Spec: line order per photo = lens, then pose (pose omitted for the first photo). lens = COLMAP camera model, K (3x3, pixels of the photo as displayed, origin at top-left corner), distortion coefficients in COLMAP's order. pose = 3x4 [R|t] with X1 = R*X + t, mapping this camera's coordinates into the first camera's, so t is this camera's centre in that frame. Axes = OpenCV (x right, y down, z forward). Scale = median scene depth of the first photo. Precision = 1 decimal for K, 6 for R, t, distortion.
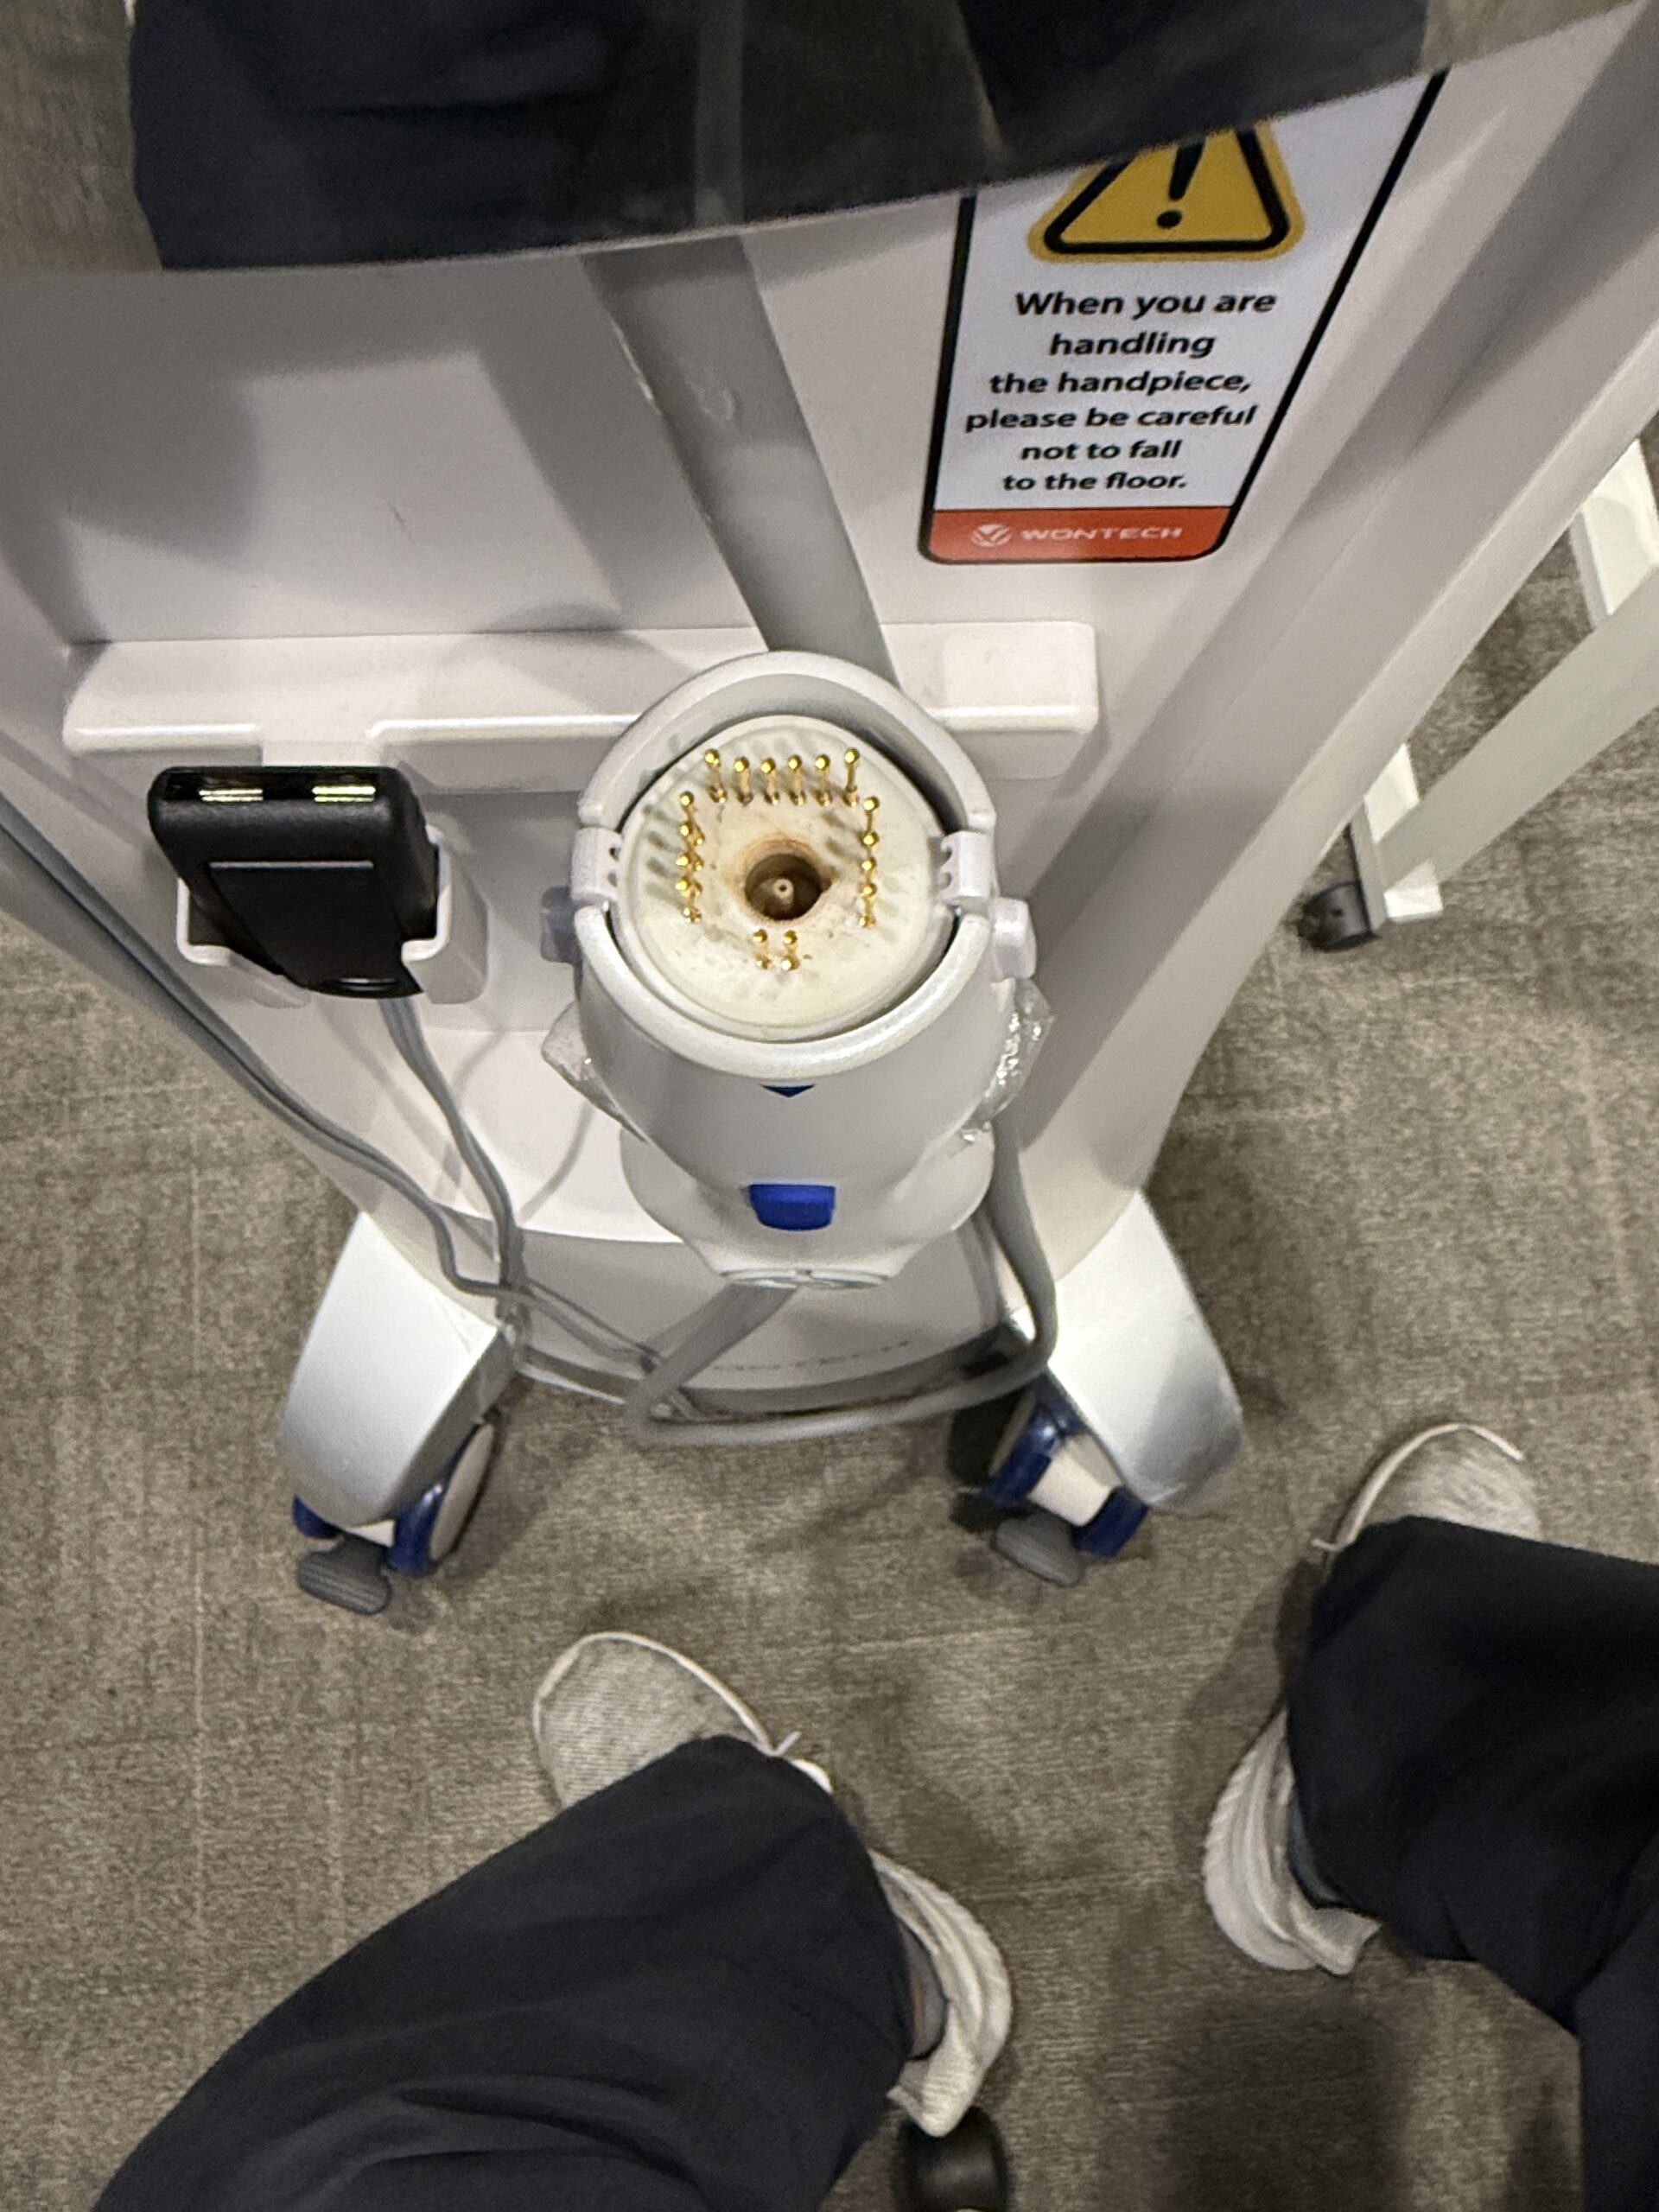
lens RADIAL K [[1578.9, 0, 829.5], [0, 1578.9, 1106.0], [0, 0, 1]] dist [0.023120, -0.084559]
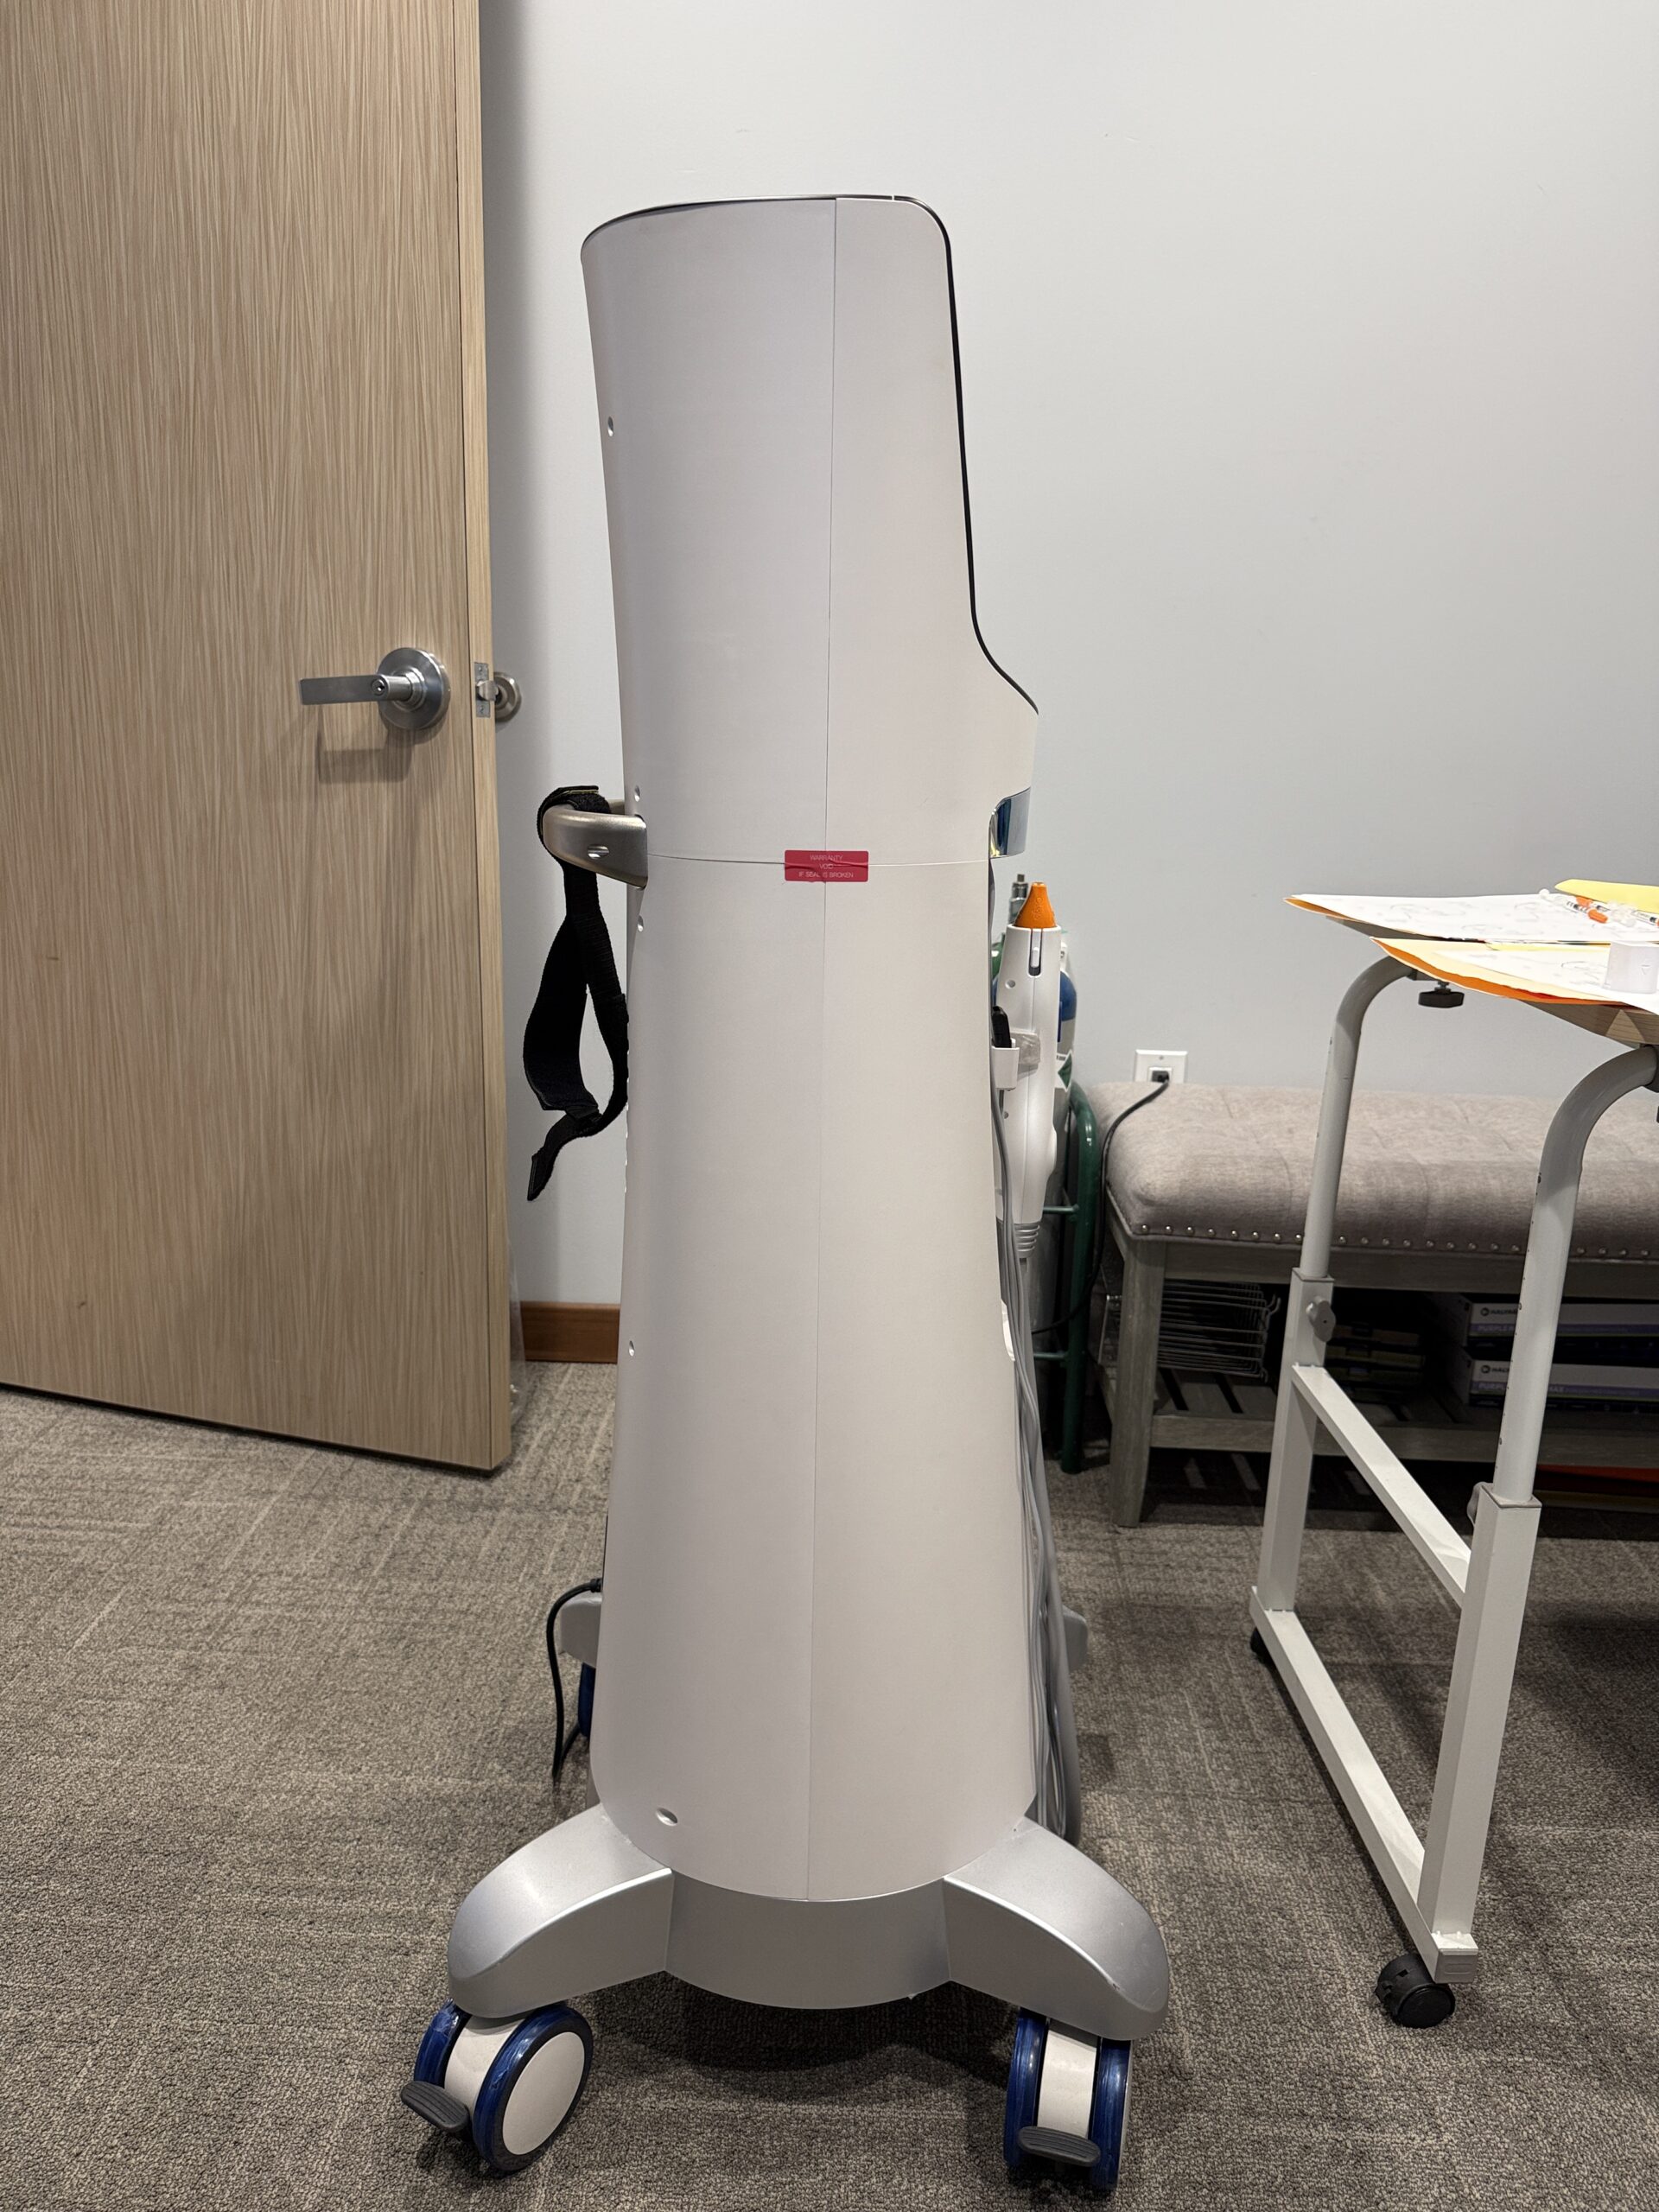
lens RADIAL K [[1545.5, 0, 829.5], [0, 1545.5, 1106.0], [0, 0, 1]] dist [0.001572, -0.008937]
pose [[0.992331, 0.046006, -0.114727, -0.134700], [-0.123400, 0.422508, -0.897919, 3.939674], [0.007163, 0.905191, 0.424945, -0.838466]]
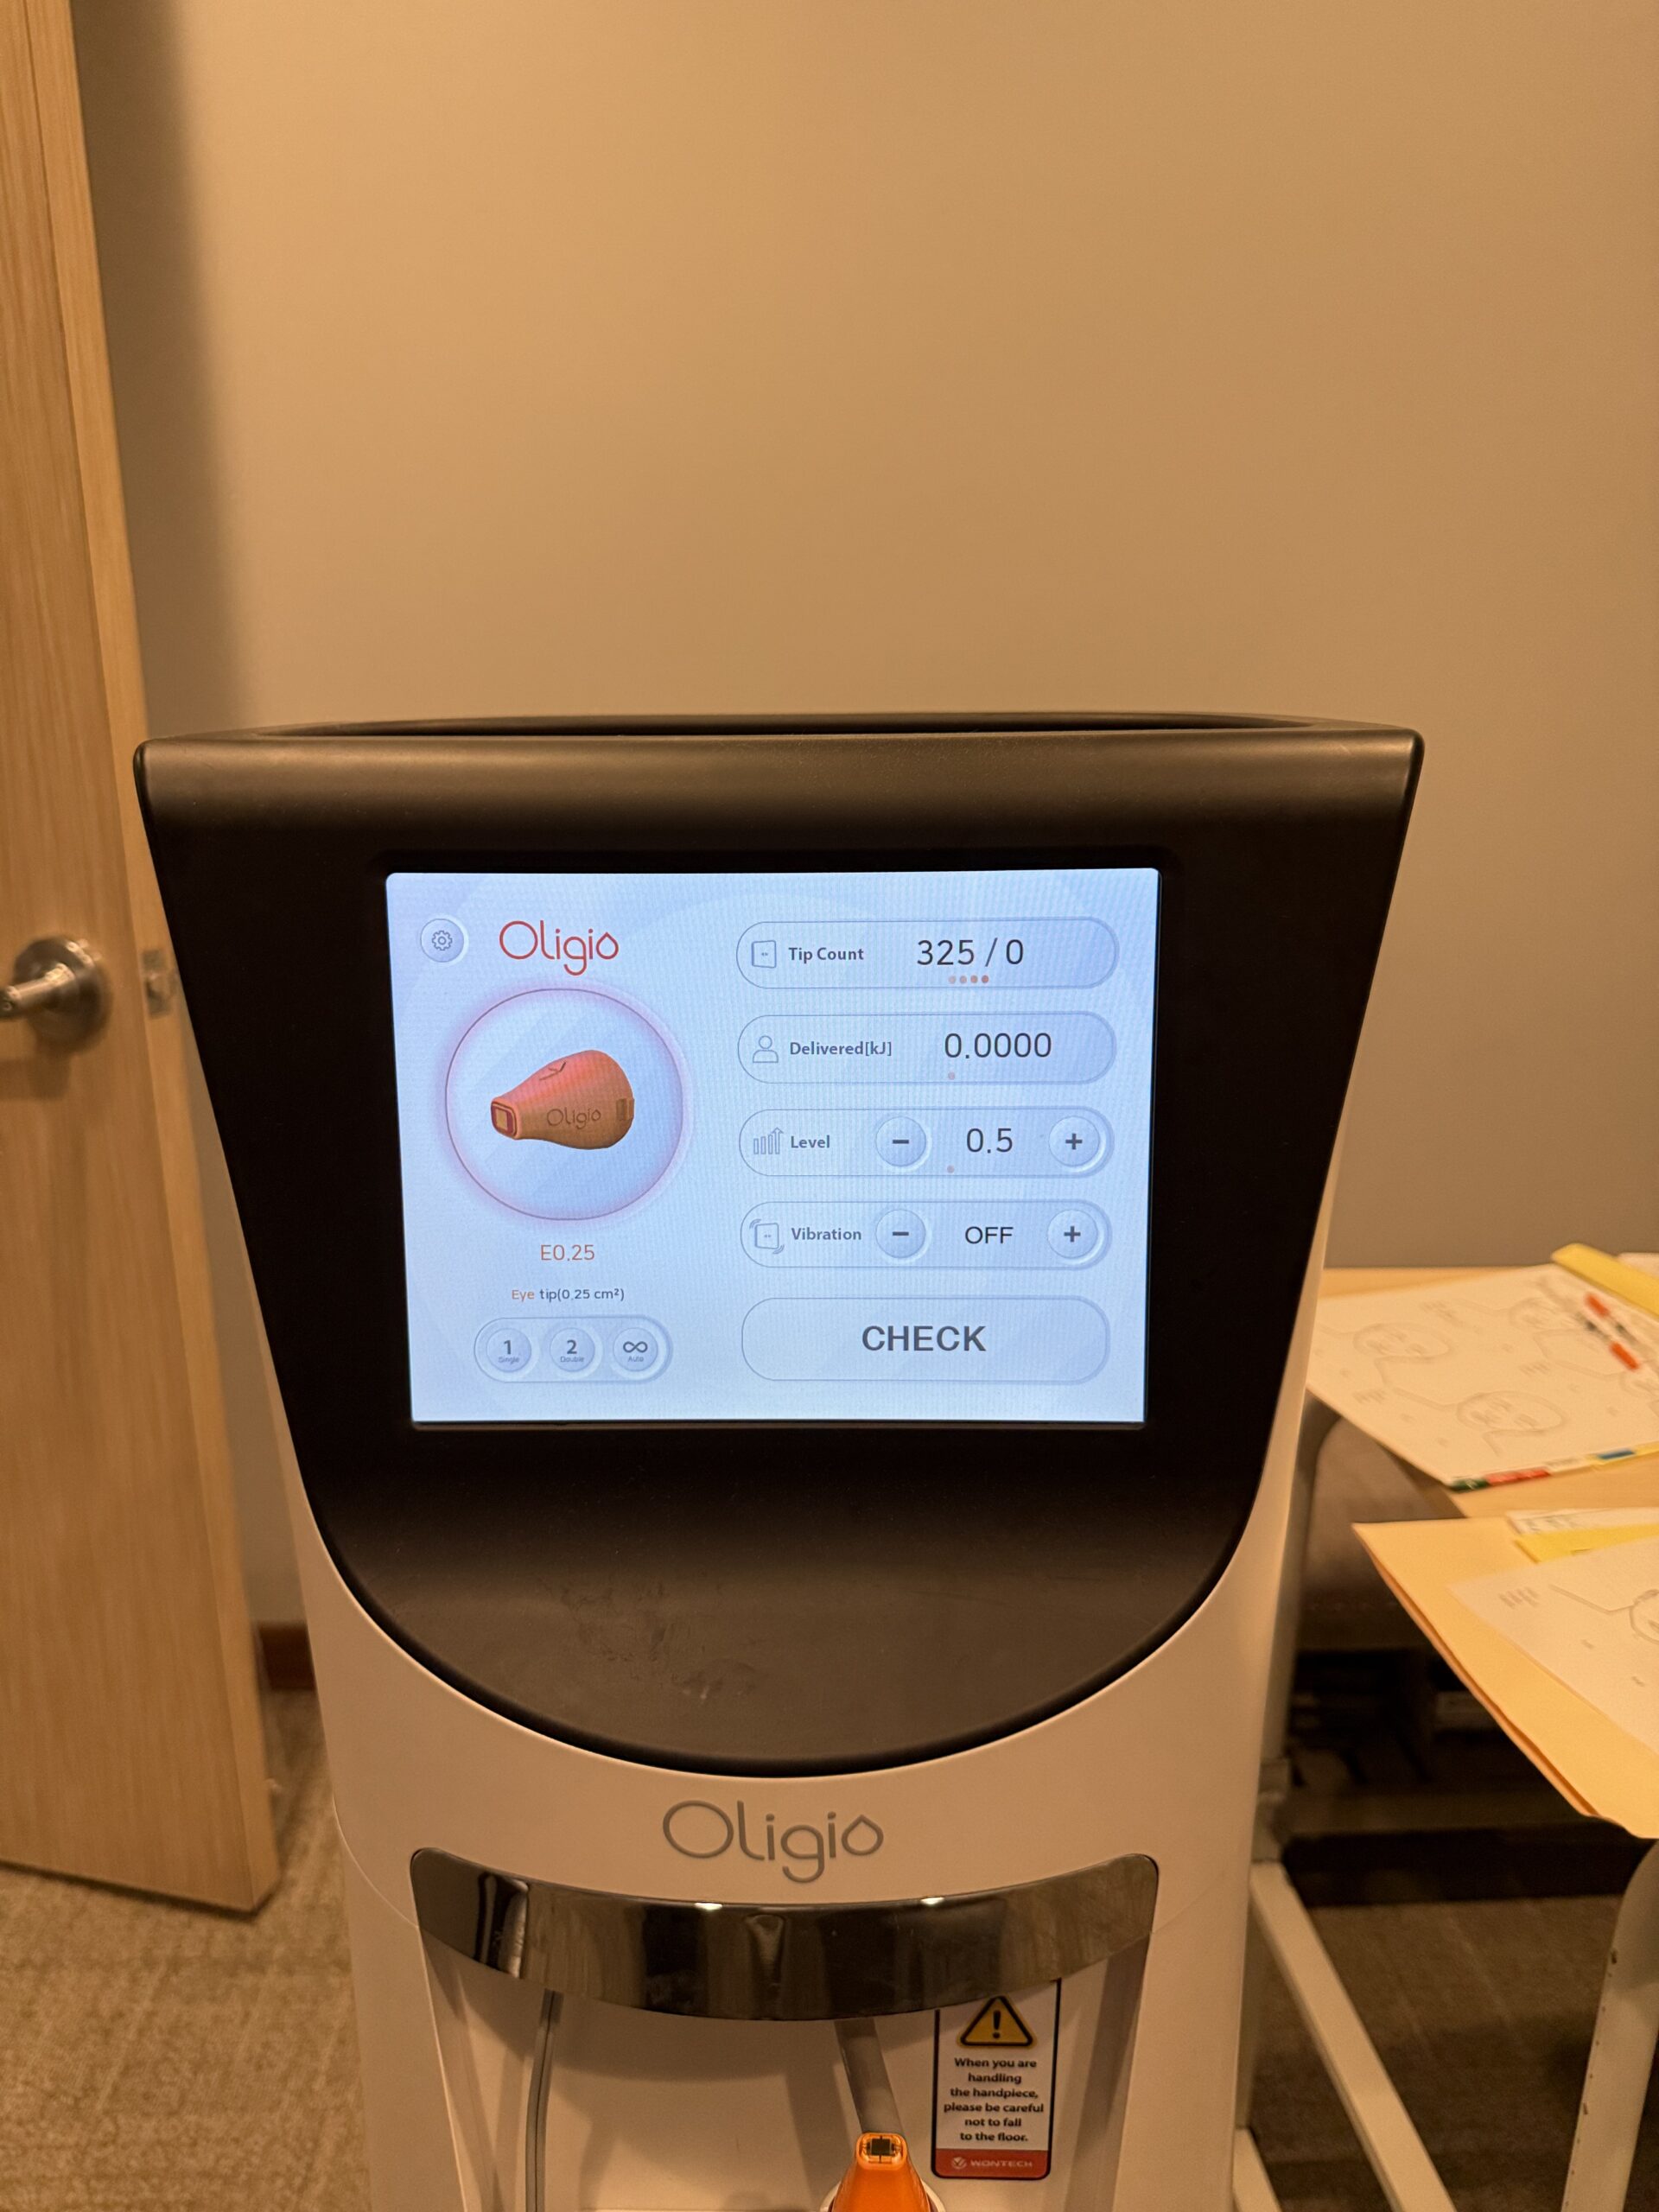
lens RADIAL K [[1573.6, 0, 801.8], [0, 1573.6, 1105.9], [0, 0, 1]] dist [-0.018280, -0.000057]
pose [[0.998264, -0.003051, -0.058820, -0.000885], [-0.050891, 0.458051, -0.887468, 1.243144], [0.029650, 0.888921, 0.457100, -1.897264]]
